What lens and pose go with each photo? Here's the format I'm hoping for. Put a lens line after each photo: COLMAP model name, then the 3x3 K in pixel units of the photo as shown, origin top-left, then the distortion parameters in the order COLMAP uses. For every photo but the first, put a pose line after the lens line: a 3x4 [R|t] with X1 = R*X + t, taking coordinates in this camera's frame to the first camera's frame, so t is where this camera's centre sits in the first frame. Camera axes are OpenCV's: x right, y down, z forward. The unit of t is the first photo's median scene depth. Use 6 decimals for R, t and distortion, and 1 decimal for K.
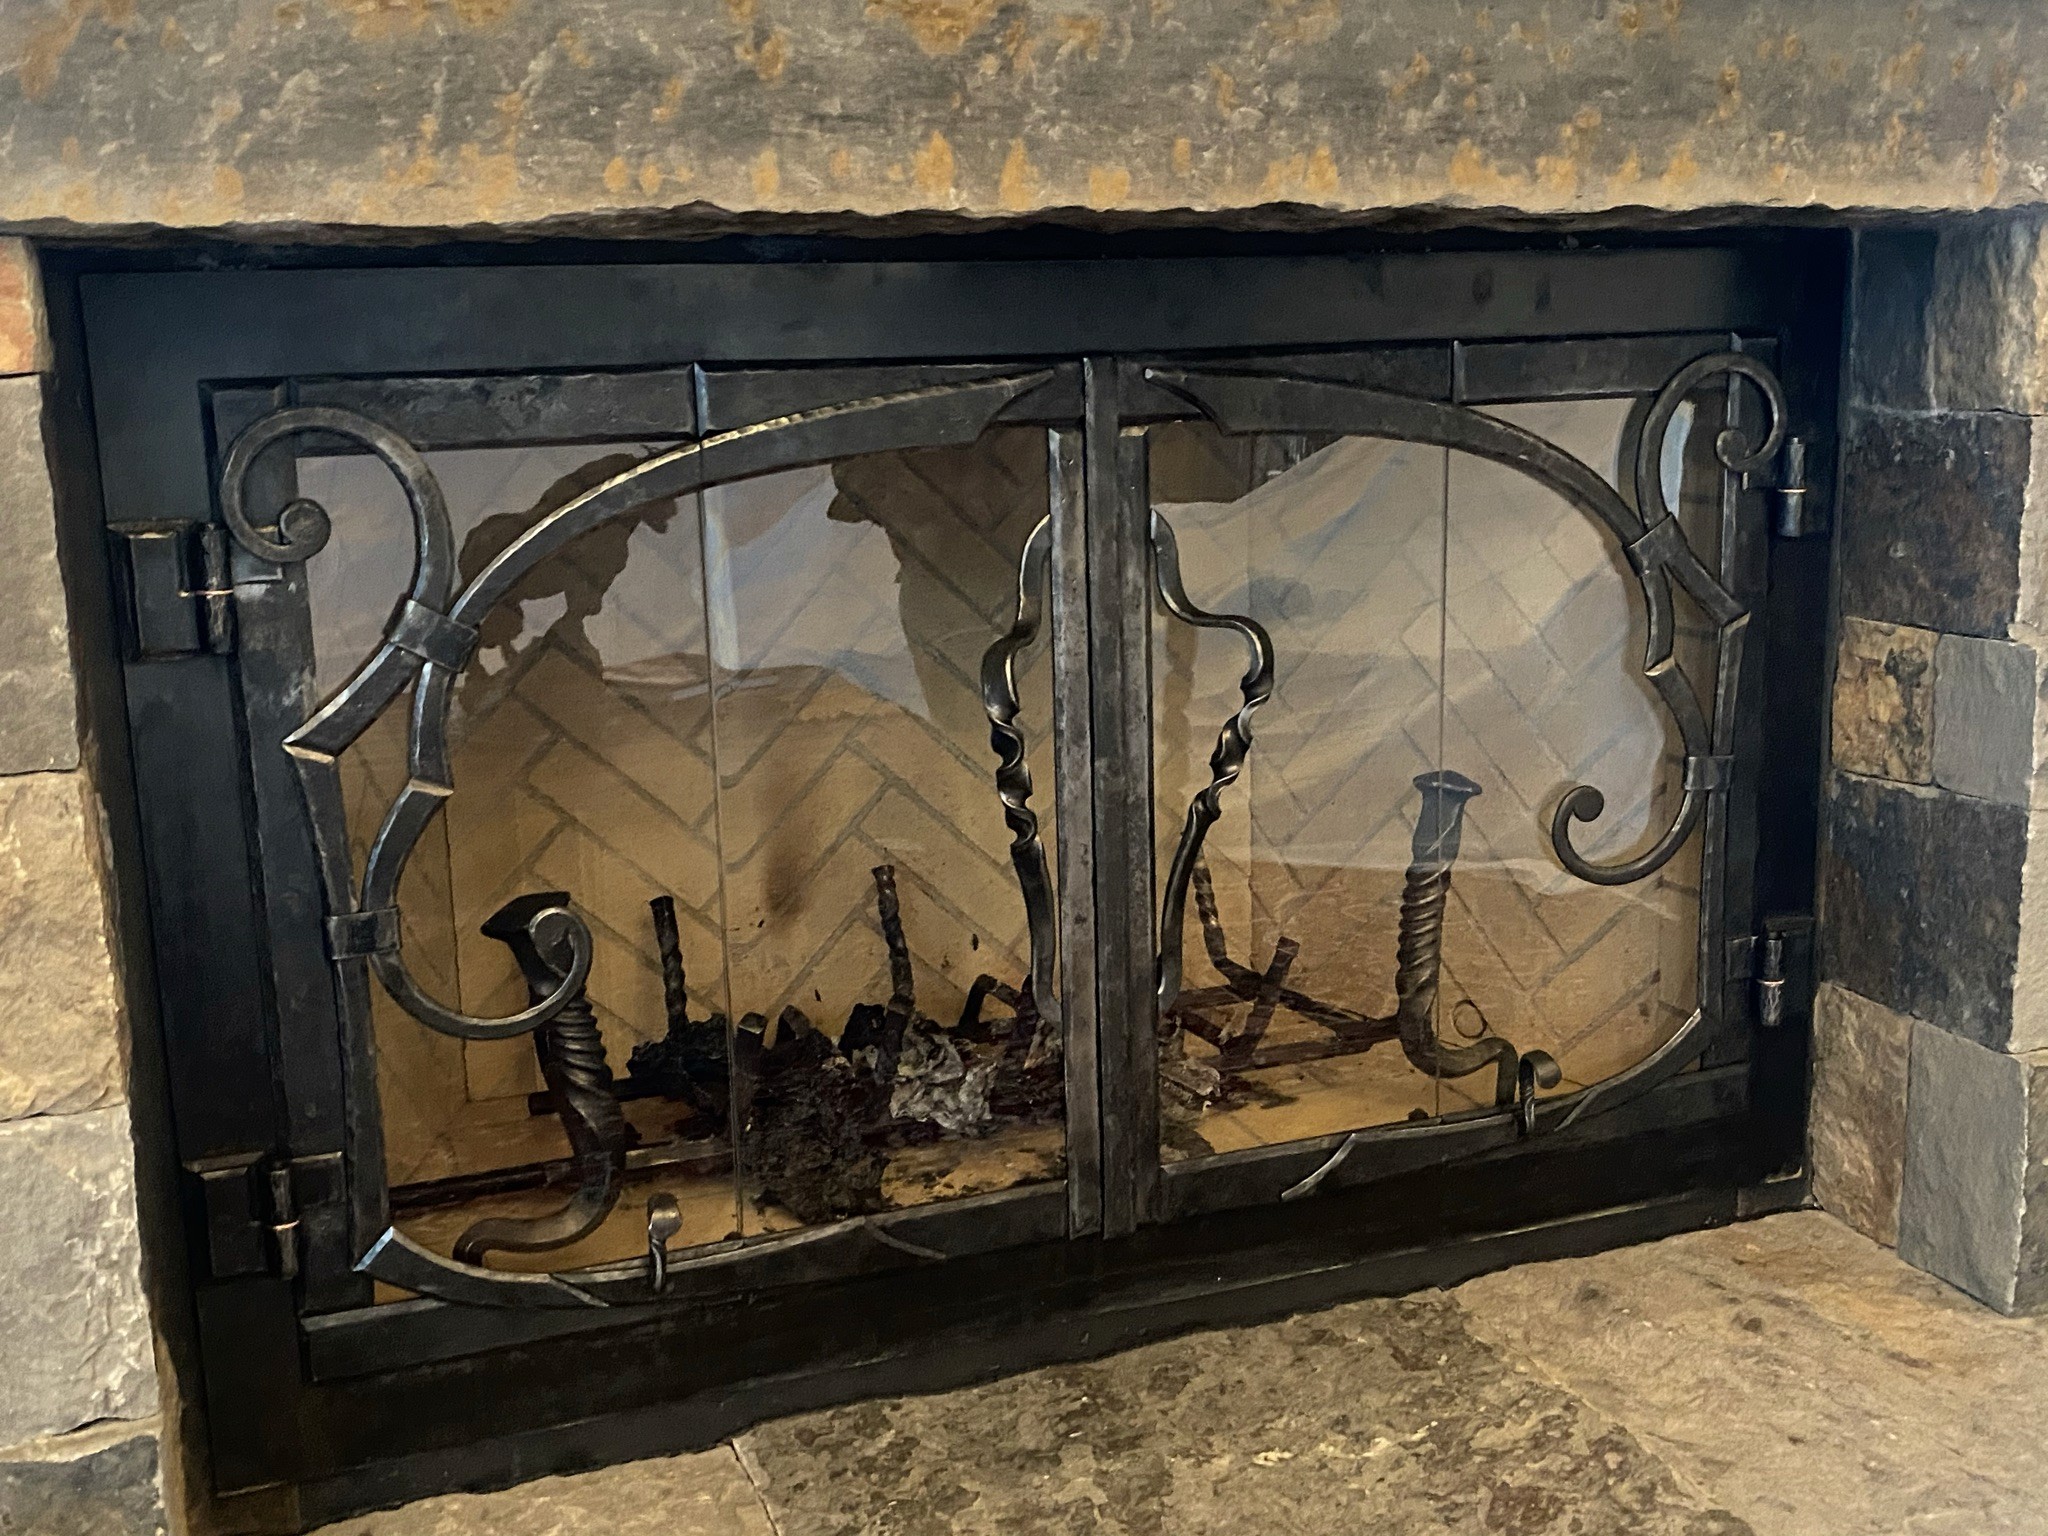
lens RADIAL K [[2131.4, 0, 1024.7], [0, 2131.4, 764.5], [0, 0, 1]] dist [-0.012721, 0.000000]
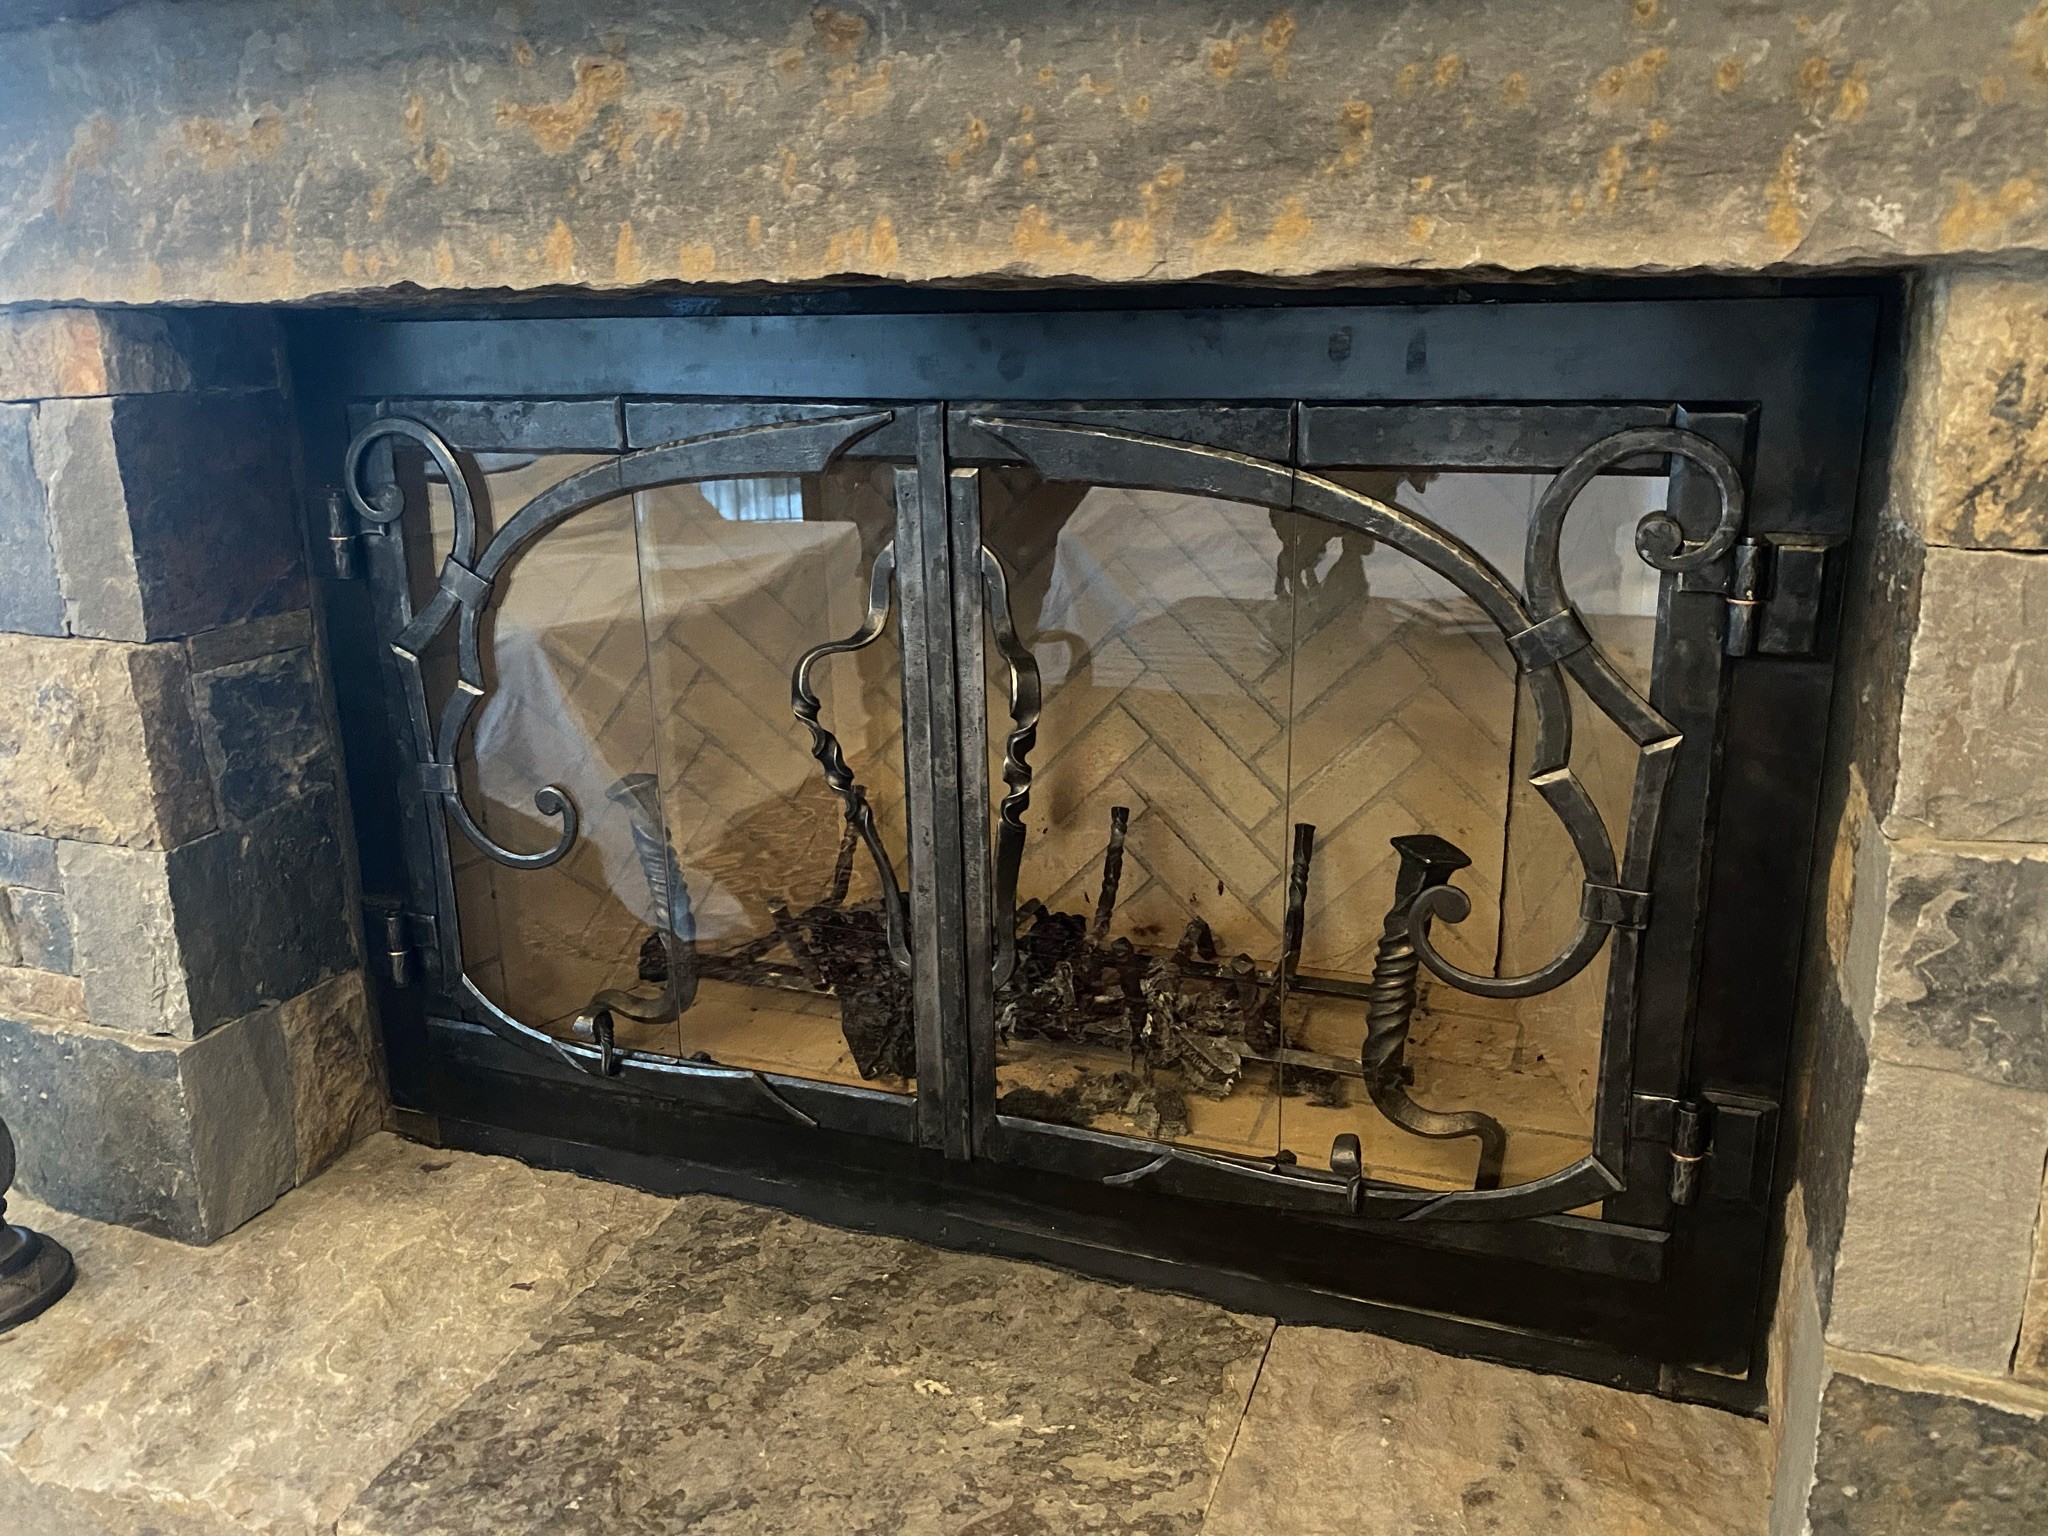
lens RADIAL K [[1580.5, 0, 1046.3], [0, 1580.5, 766.4], [0, 0, 1]] dist [-0.020015, 0.012043]
pose [[0.746801, 0.198428, -0.634755, 0.659169], [-0.141750, 0.980012, 0.139586, -0.132821], [0.649765, -0.014266, 0.760001, 0.420018]]
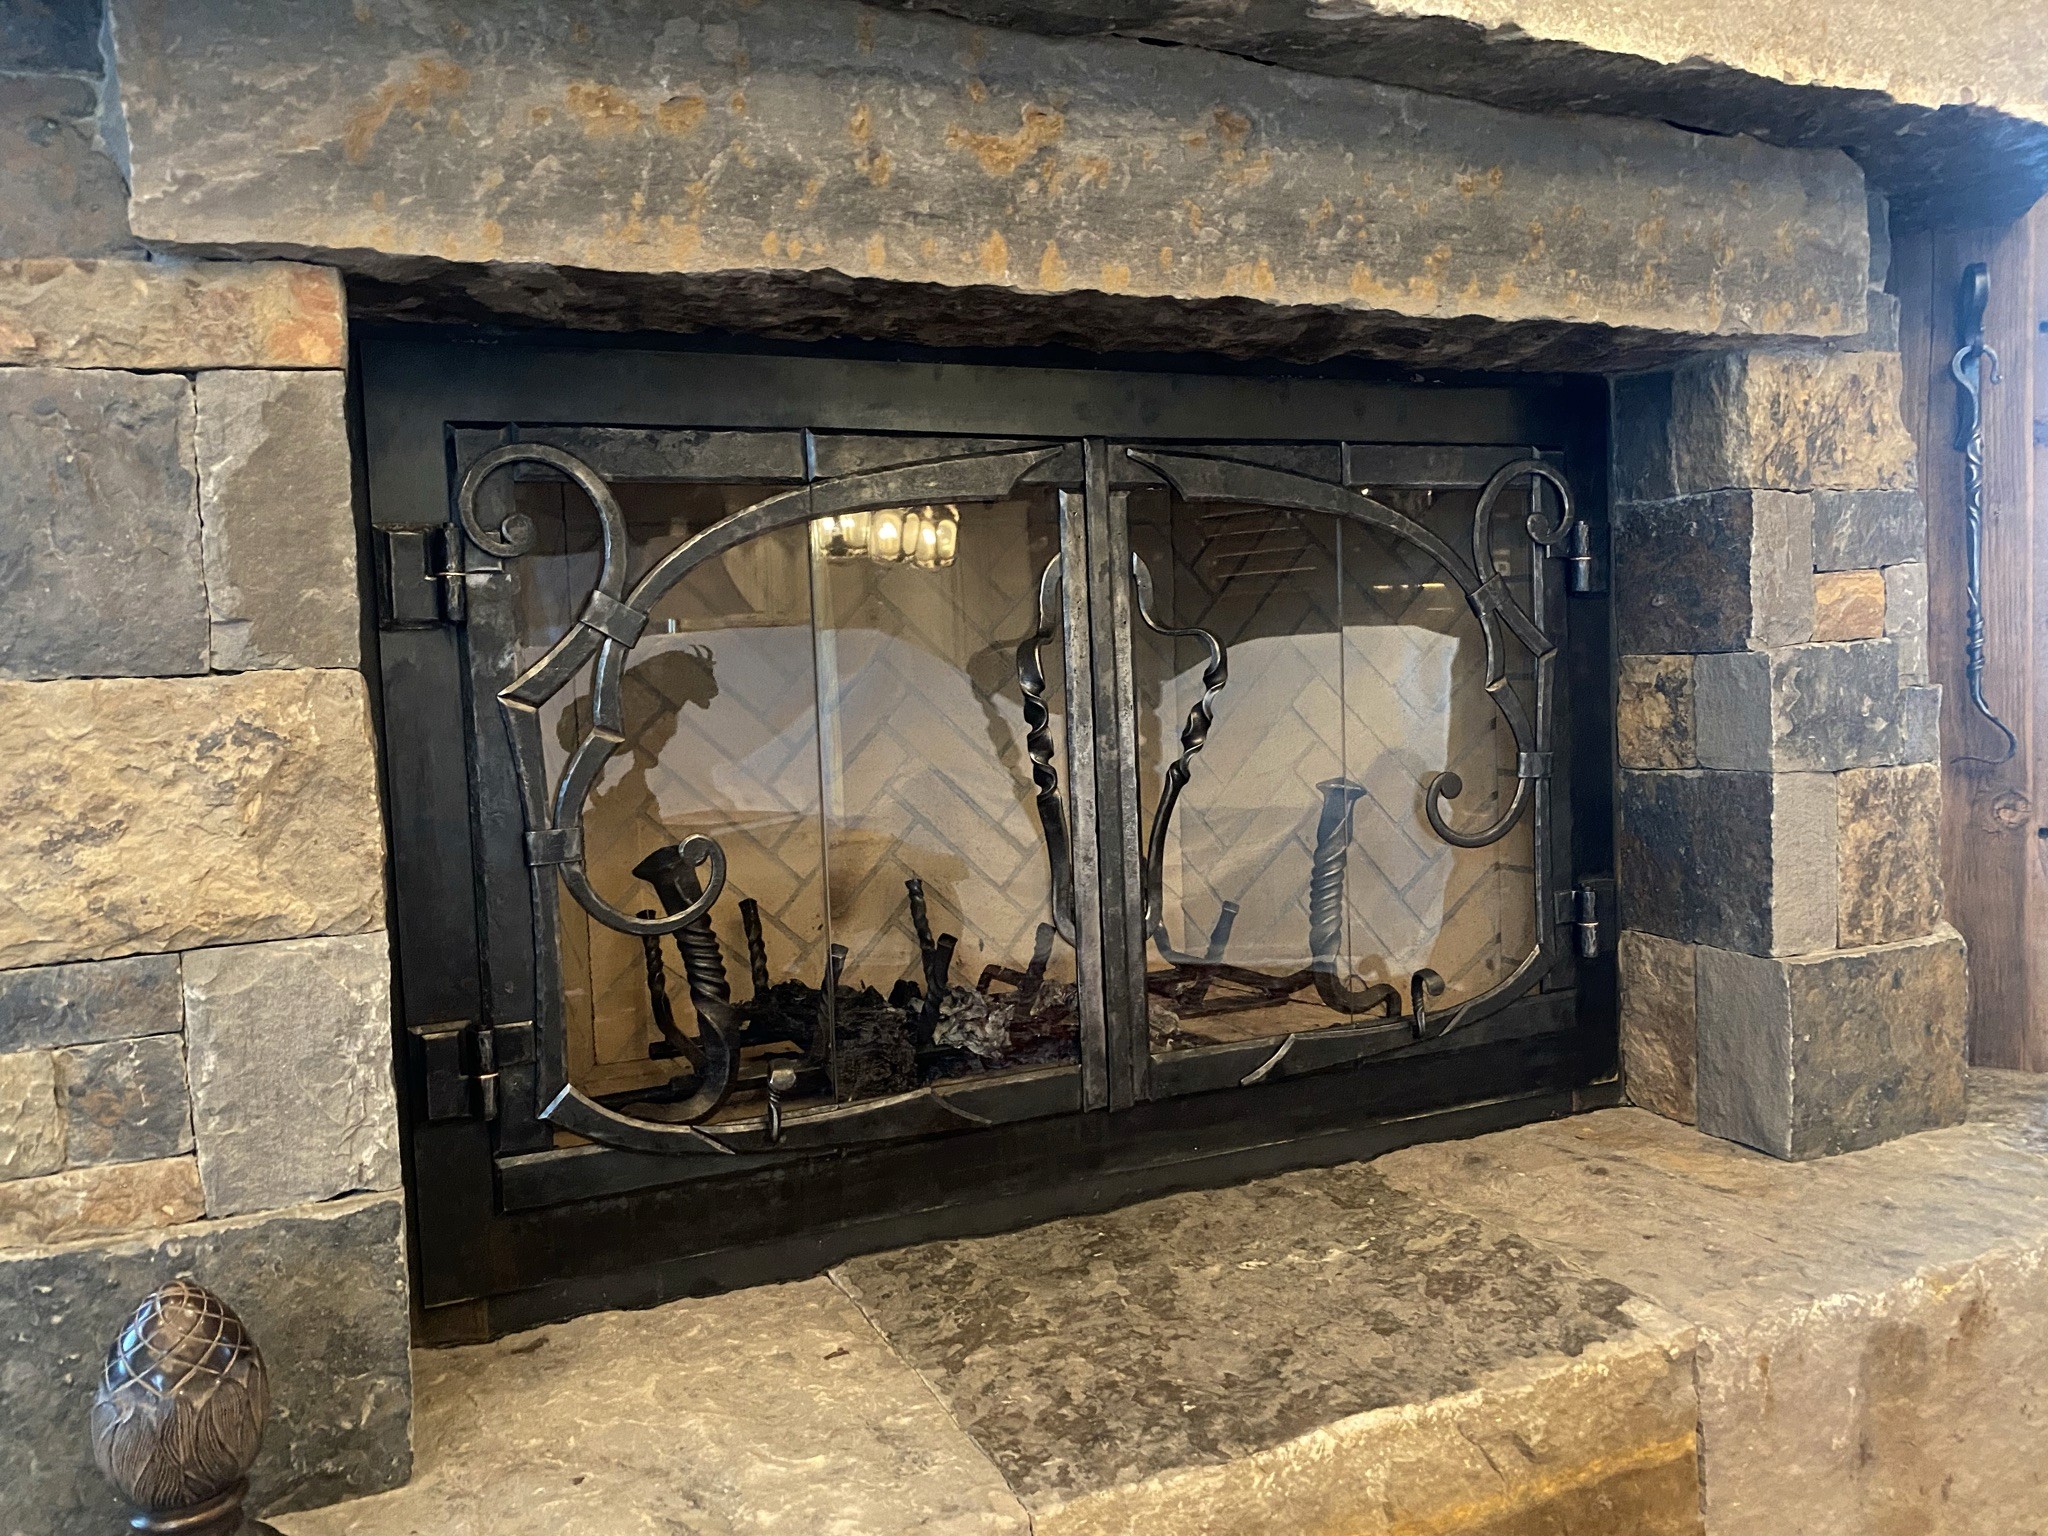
lens RADIAL K [[1580.5, 0, 1024.6], [0, 1580.5, 761.0], [0, 0, 1]] dist [-0.020015, 0.012043]
pose [[0.998416, -0.017035, 0.053623, -0.070107], [0.024292, 0.990172, -0.137727, 0.158367], [-0.050750, 0.138811, 0.989018, 0.022499]]
